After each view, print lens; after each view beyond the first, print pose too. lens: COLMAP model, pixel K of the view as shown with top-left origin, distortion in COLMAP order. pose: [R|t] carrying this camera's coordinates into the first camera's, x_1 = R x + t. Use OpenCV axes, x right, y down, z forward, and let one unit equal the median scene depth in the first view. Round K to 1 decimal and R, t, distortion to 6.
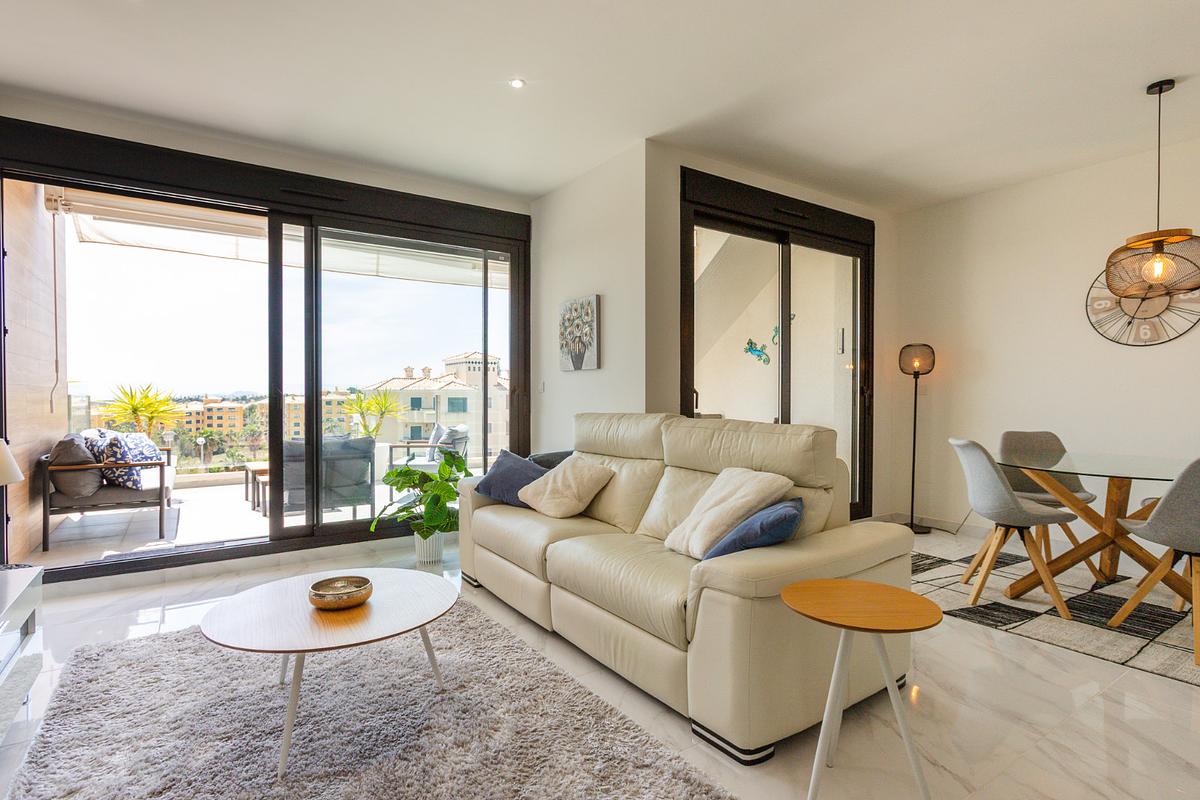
lens RADIAL K [[596.3, 0, 604.1], [0, 596.3, 402.5], [0, 0, 1]] dist [-0.021630, 0.017215]
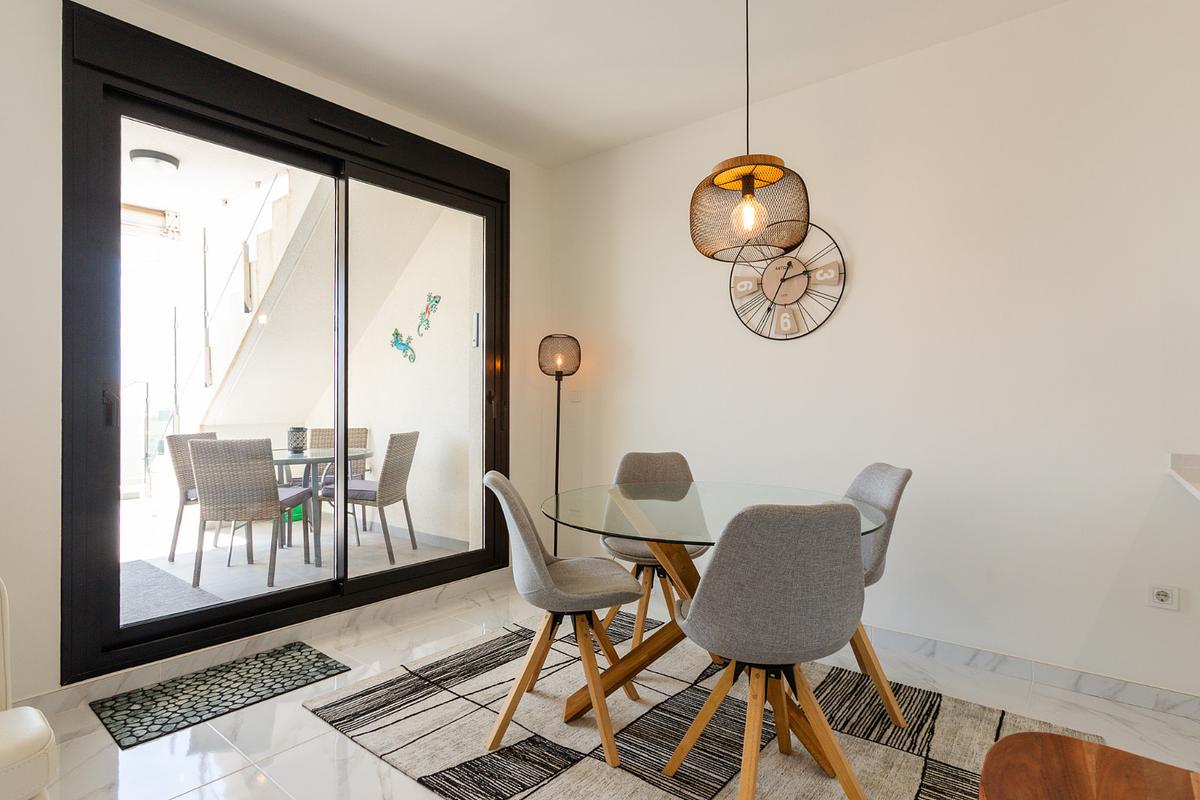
lens RADIAL K [[610.7, 0, 601.4], [0, 610.7, 405.1], [0, 0, 1]] dist [-0.044966, 0.018914]
pose [[0.958191, 0.000588, 0.286129, 0.436060], [0.002131, 0.999955, -0.009192, -0.002828], [-0.286122, 0.009417, 0.958147, 0.295111]]
